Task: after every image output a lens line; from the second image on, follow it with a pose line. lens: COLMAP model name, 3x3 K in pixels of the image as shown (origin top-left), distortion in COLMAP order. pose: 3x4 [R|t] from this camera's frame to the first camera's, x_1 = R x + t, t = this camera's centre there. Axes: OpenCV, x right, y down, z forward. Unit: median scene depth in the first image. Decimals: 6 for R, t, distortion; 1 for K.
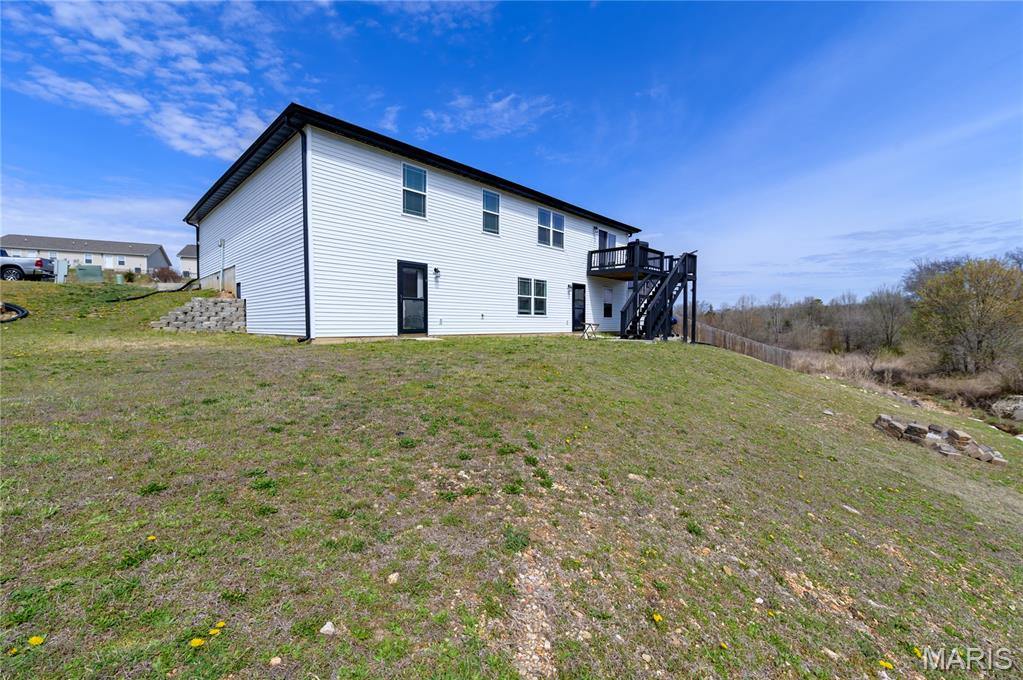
lens RADIAL K [[410.8, 0, 511.5], [0, 410.8, 340.0], [0, 0, 1]] dist [-0.008374, 0.000073]
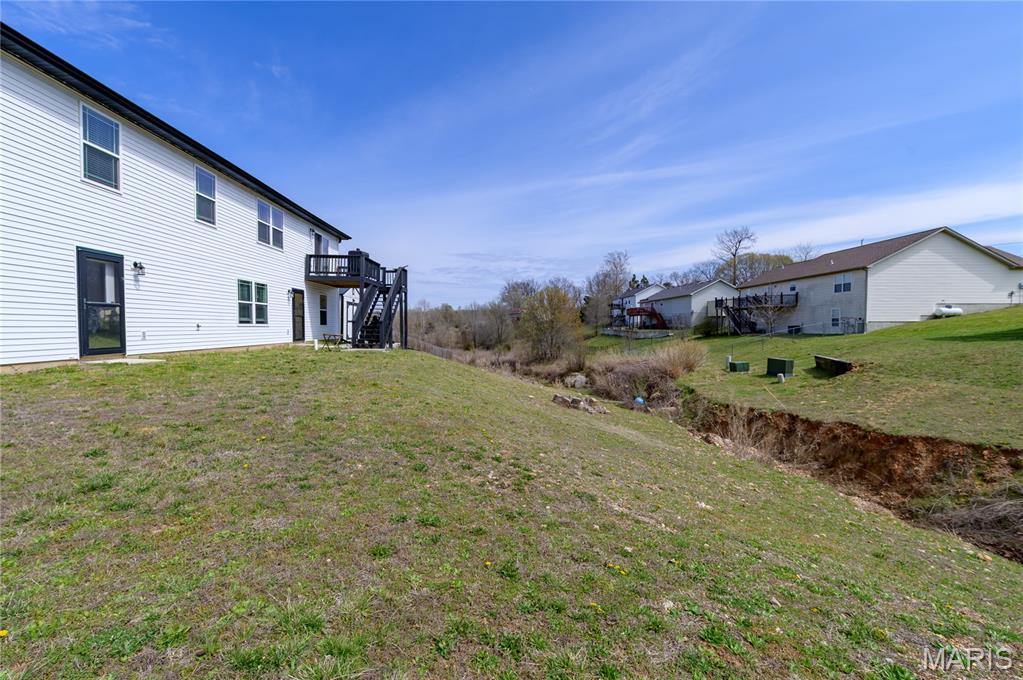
lens RADIAL K [[417.9, 0, 511.5], [0, 417.9, 340.0], [0, 0, 1]] dist [-0.000749, -0.000045]
pose [[0.700198, -0.022318, 0.713600, -0.196822], [0.024550, 0.999673, 0.007177, -0.021045], [-0.713526, 0.012494, 0.700517, 0.008441]]
